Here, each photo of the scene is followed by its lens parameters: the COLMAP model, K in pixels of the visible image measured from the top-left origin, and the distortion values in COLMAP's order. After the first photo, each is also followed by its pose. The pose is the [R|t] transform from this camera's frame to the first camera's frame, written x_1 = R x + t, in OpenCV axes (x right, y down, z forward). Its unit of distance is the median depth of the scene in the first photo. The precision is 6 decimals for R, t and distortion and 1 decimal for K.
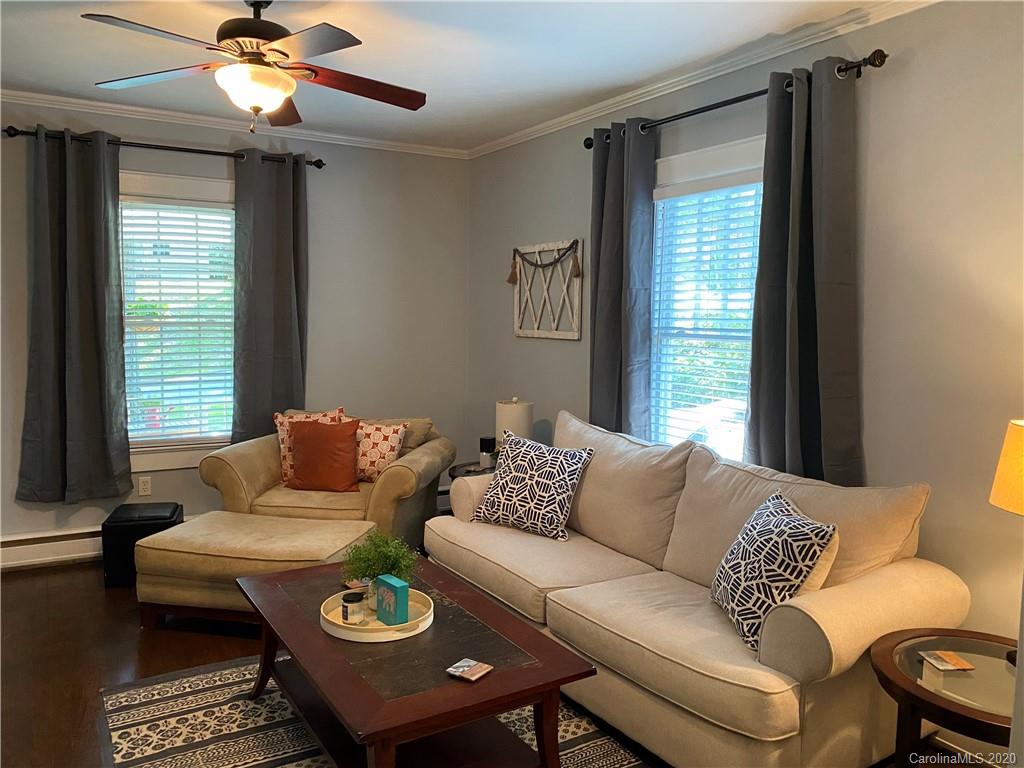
lens RADIAL K [[757.6, 0, 512.0], [0, 757.6, 384.0], [0, 0, 1]] dist [0.199143, -0.533283]
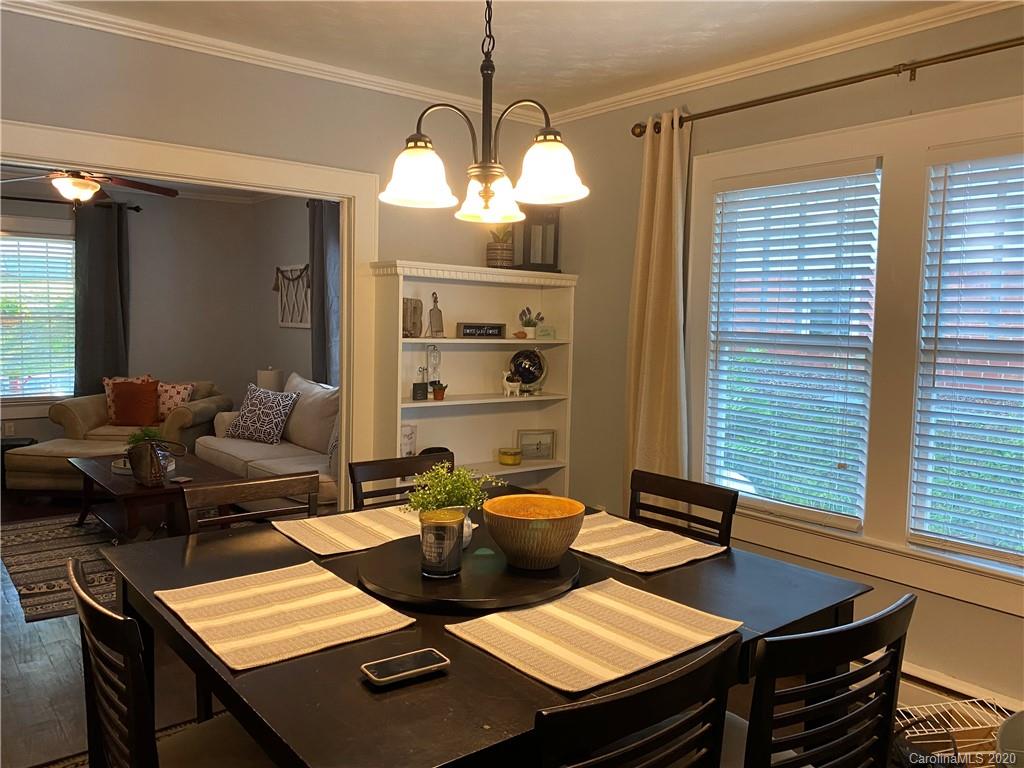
lens RADIAL K [[801.5, 0, 512.0], [0, 801.5, 384.0], [0, 0, 1]] dist [0.024808, -0.010908]
pose [[0.992588, -0.007234, 0.121309, 0.296421], [0.008282, 0.999933, -0.008141, 0.071365], [-0.121242, 0.009086, 0.992581, -0.664789]]
